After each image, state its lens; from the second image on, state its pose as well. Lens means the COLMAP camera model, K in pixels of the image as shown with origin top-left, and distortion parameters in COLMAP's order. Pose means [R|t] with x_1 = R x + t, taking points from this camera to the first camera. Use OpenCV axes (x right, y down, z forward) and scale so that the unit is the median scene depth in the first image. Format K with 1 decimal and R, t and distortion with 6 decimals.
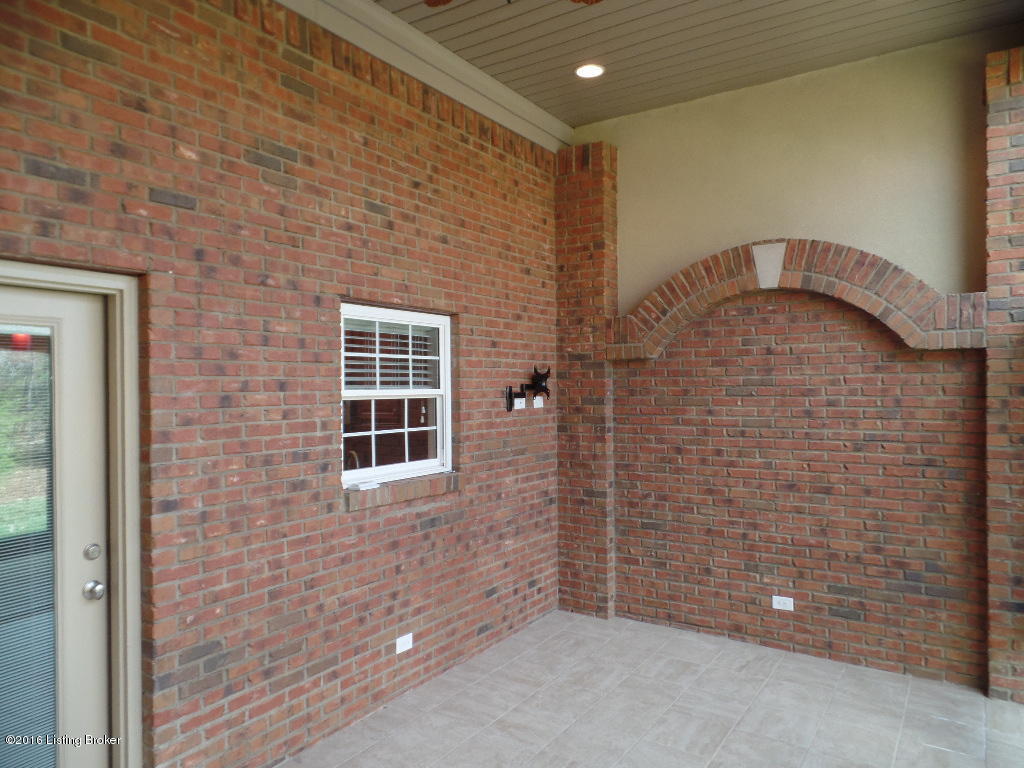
lens RADIAL K [[716.4, 0, 517.4], [0, 716.4, 383.4], [0, 0, 1]] dist [0.026829, -0.008100]
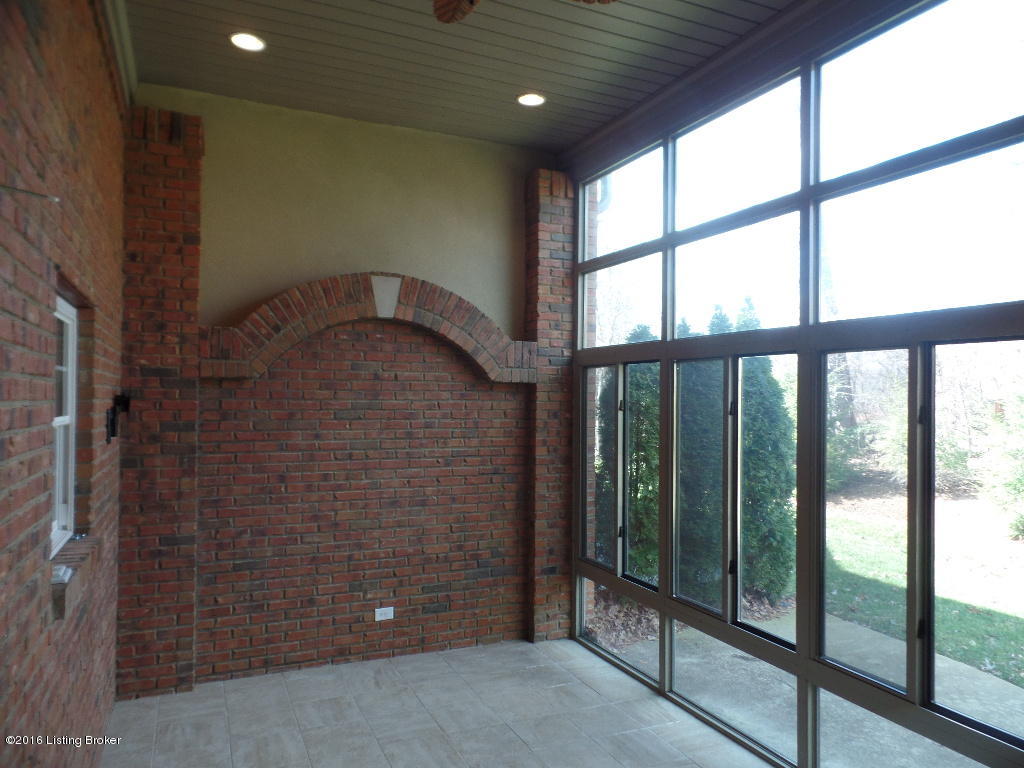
lens RADIAL K [[716.4, 0, 519.3], [0, 716.4, 385.9], [0, 0, 1]] dist [0.026829, -0.008100]
pose [[0.537149, 0.028024, 0.843022, -0.429215], [-0.016303, 0.999606, -0.022841, -0.011162], [-0.843330, -0.001475, 0.537394, 0.260585]]
